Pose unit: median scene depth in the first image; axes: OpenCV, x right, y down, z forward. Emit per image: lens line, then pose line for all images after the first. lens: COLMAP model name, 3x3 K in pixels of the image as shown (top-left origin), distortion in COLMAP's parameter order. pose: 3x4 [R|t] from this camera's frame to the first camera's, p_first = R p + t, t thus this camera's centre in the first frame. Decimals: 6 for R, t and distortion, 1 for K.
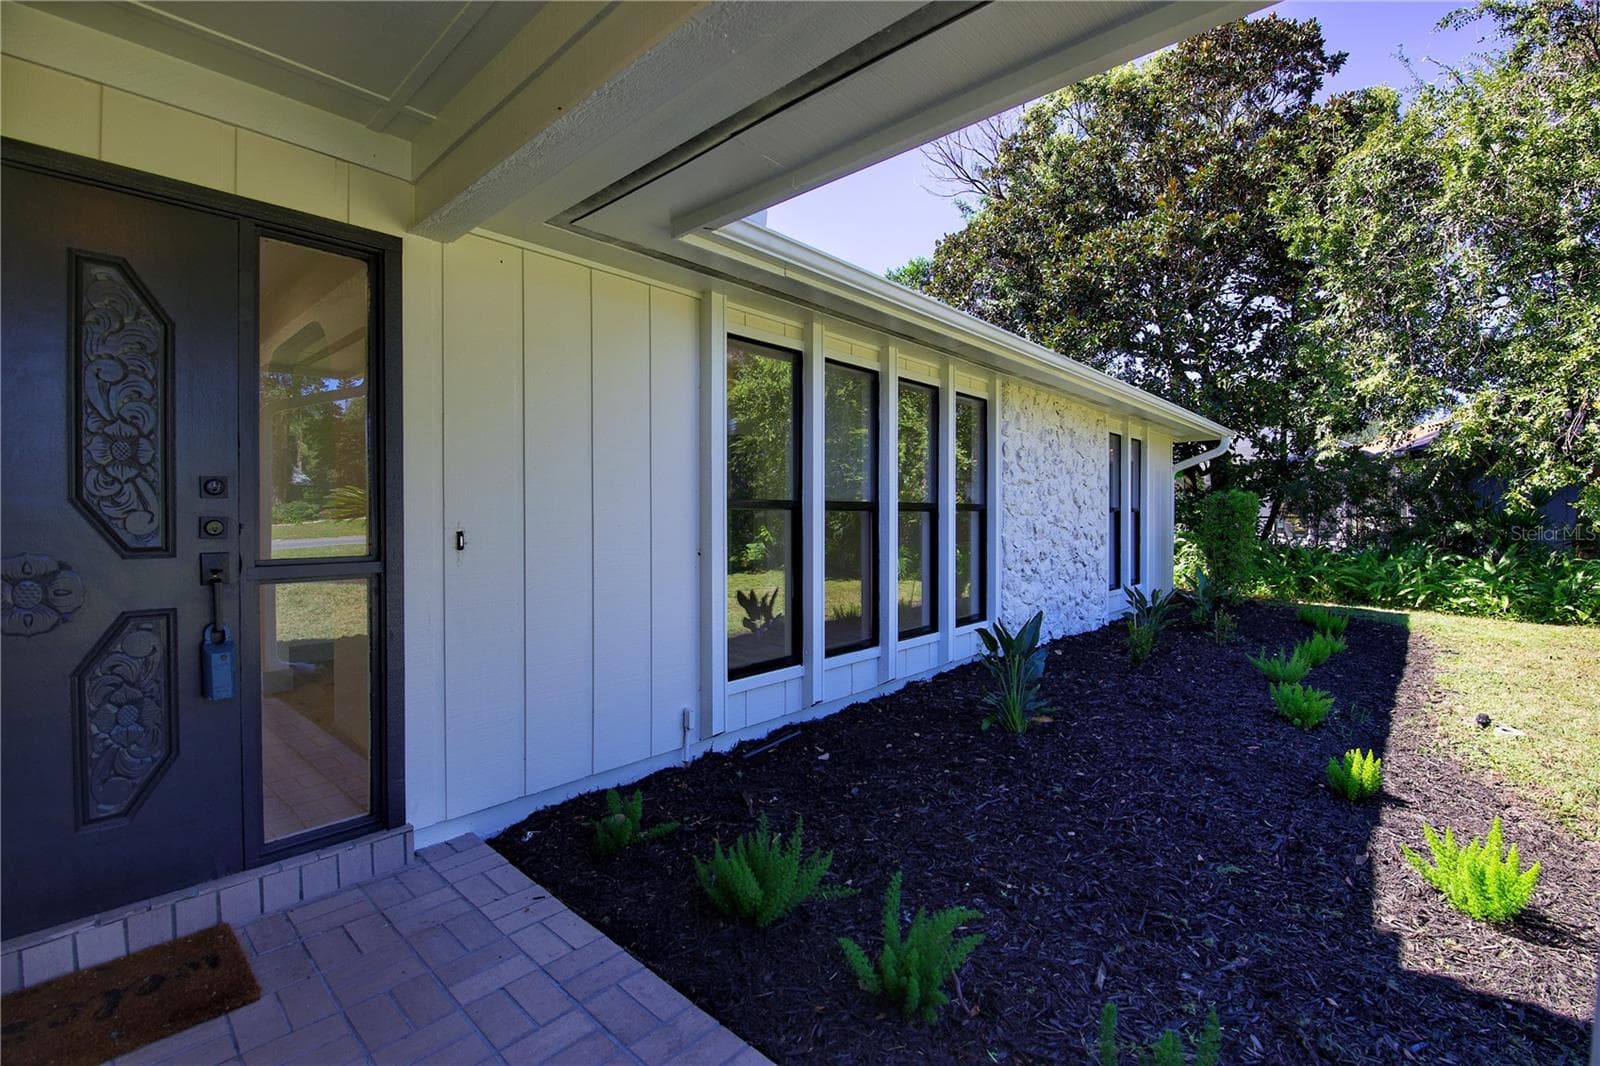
lens RADIAL K [[691.4, 0, 803.4], [0, 691.4, 516.7], [0, 0, 1]] dist [0.001024, 0.000190]
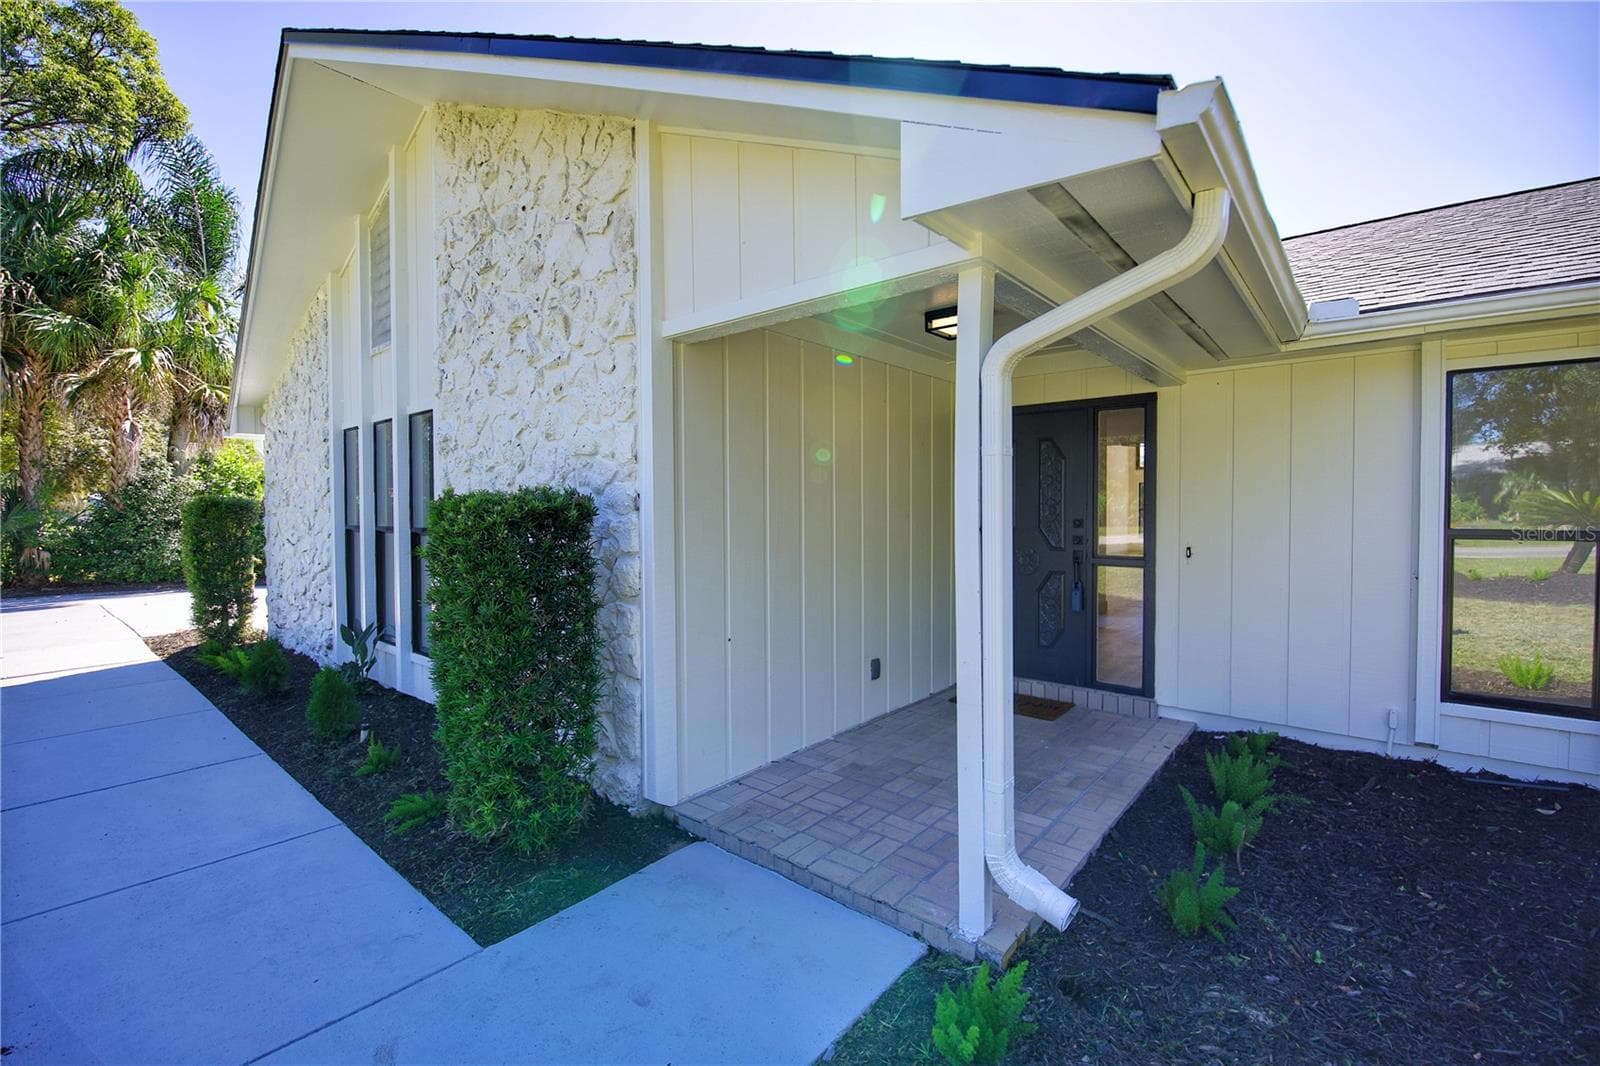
lens RADIAL K [[691.4, 0, 803.4], [0, 691.4, 516.7], [0, 0, 1]] dist [0.001024, 0.000190]
pose [[0.038869, 0.010312, -0.999191, 1.282411], [-0.002543, 0.999945, 0.010220, -0.074260], [0.999241, 0.002144, 0.038893, -0.039586]]
